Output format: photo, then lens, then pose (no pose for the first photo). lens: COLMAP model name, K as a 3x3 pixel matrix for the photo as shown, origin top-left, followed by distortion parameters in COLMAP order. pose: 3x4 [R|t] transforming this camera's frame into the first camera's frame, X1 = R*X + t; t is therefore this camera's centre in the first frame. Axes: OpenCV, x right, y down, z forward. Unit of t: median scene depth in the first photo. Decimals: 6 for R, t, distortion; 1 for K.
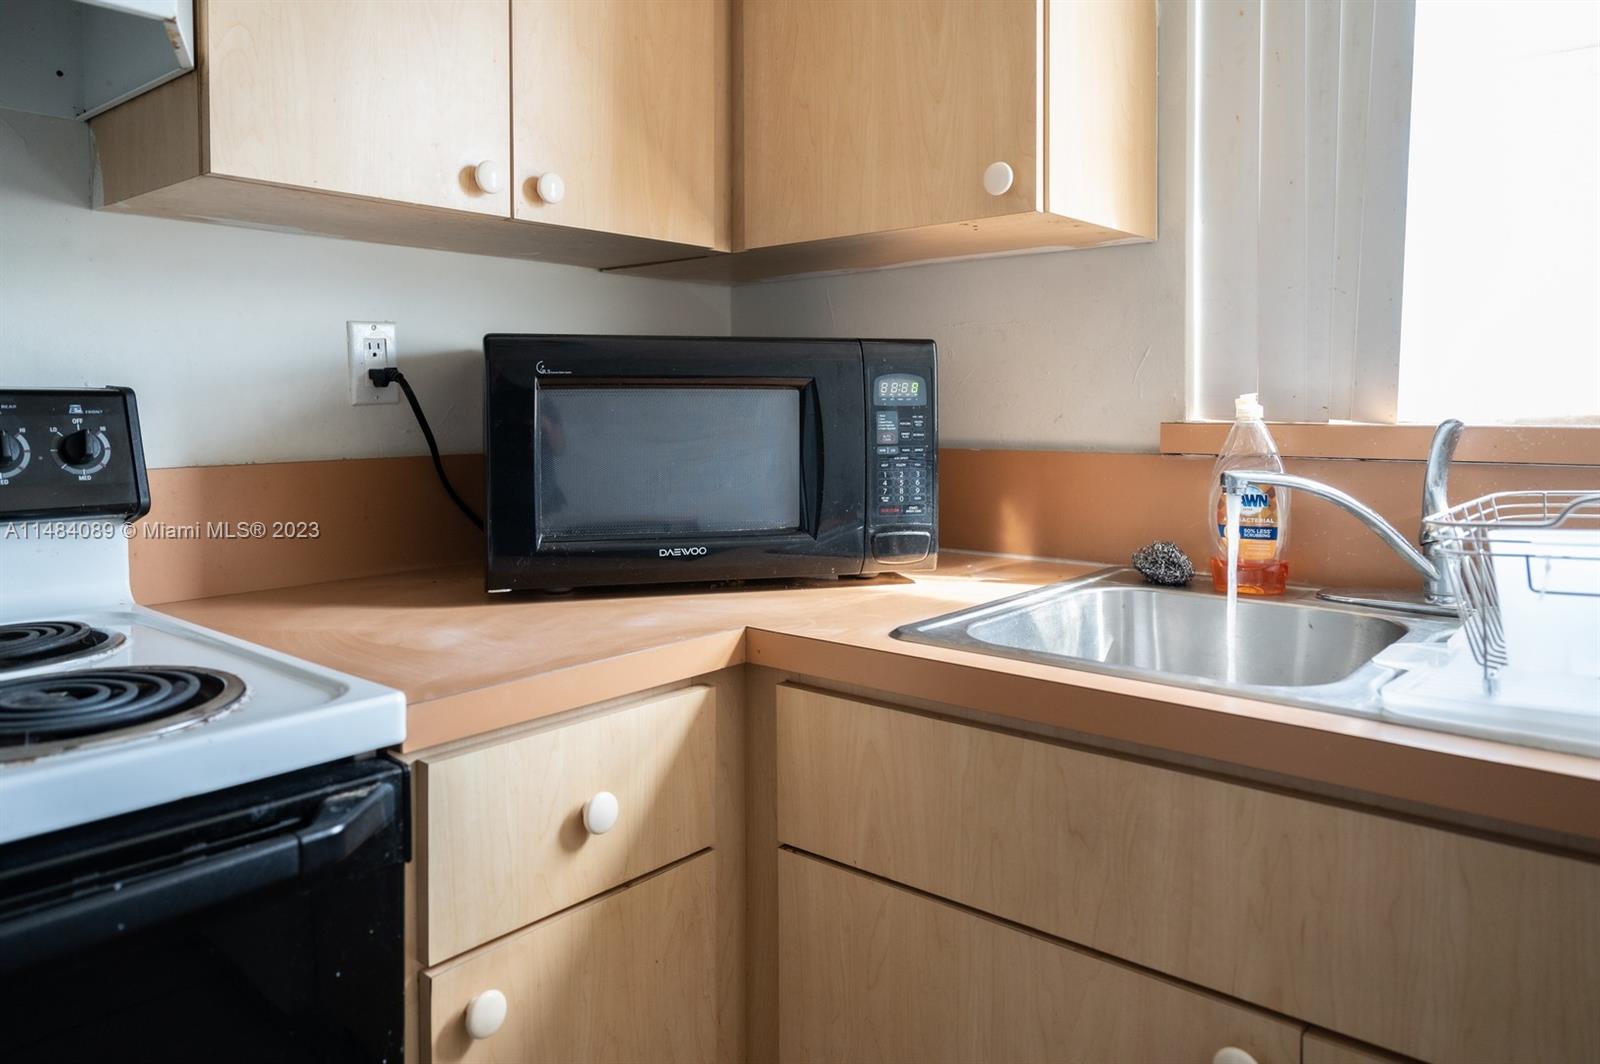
lens RADIAL K [[843.3, 0, 800.0], [0, 843.3, 532.0], [0, 0, 1]] dist [0.017400, -0.000041]
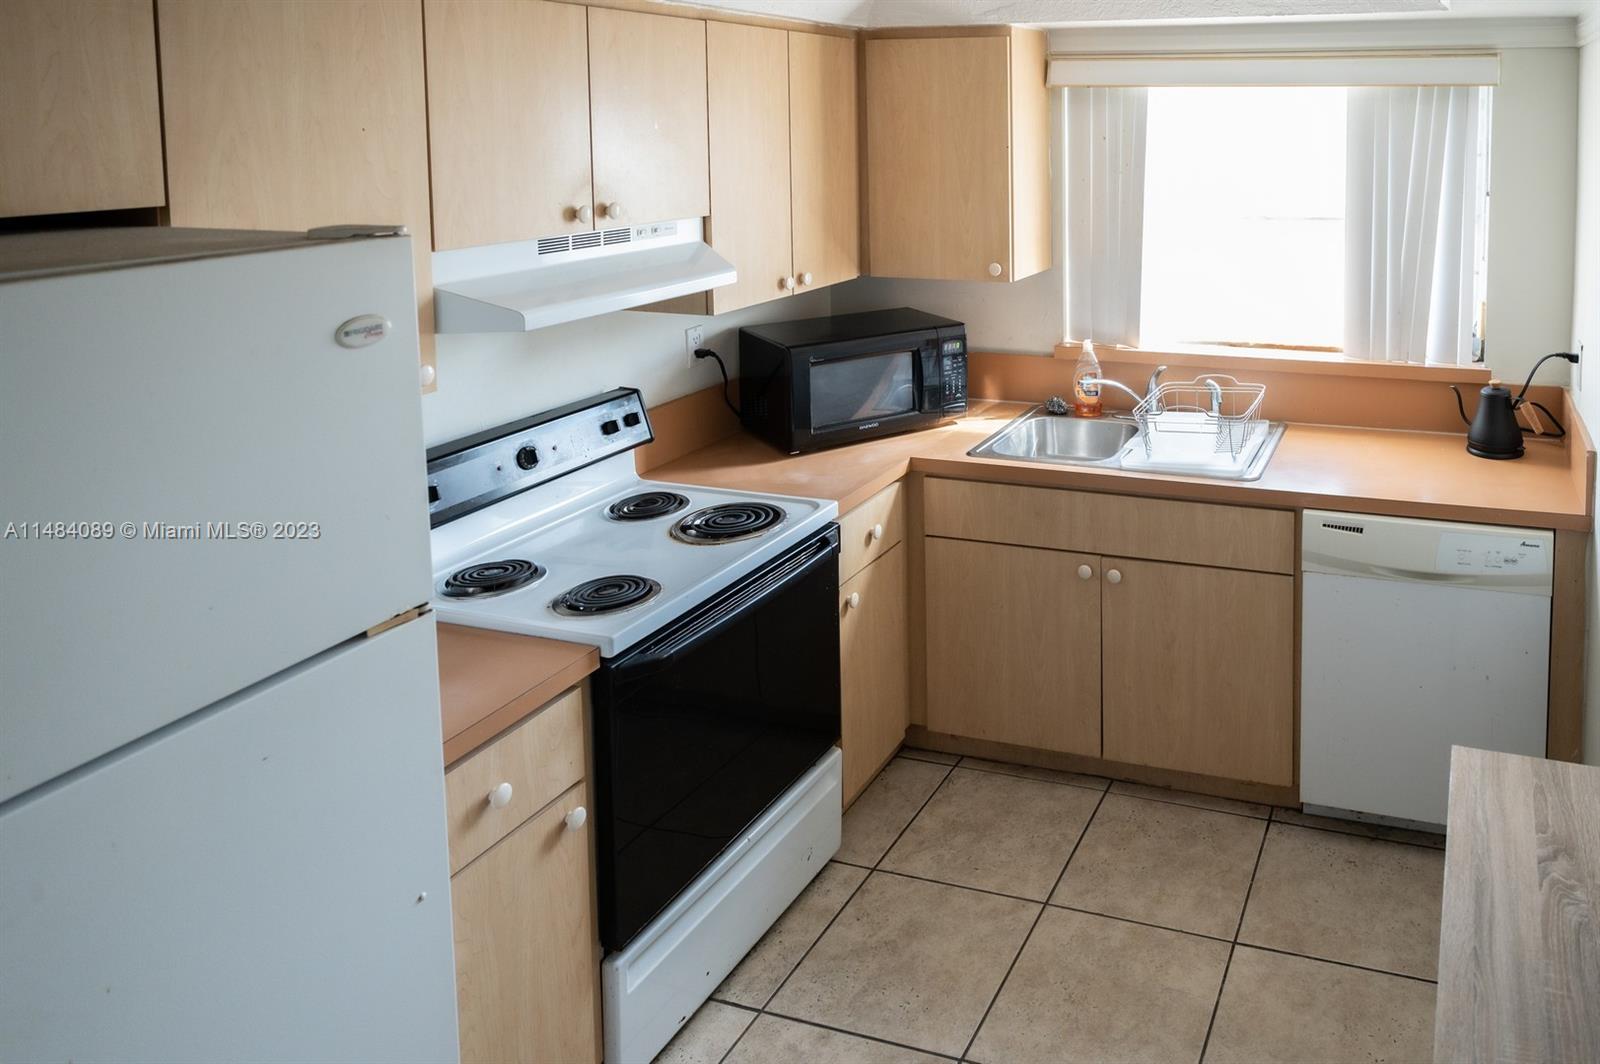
lens RADIAL K [[1114.5, 0, 799.8], [0, 1114.5, 509.9], [0, 0, 1]] dist [-0.001928, -0.000818]
pose [[0.969230, -0.140960, 0.201801, -0.995837], [0.079384, 0.954996, 0.285799, -0.664615], [-0.233005, -0.260985, 0.936801, -1.949273]]
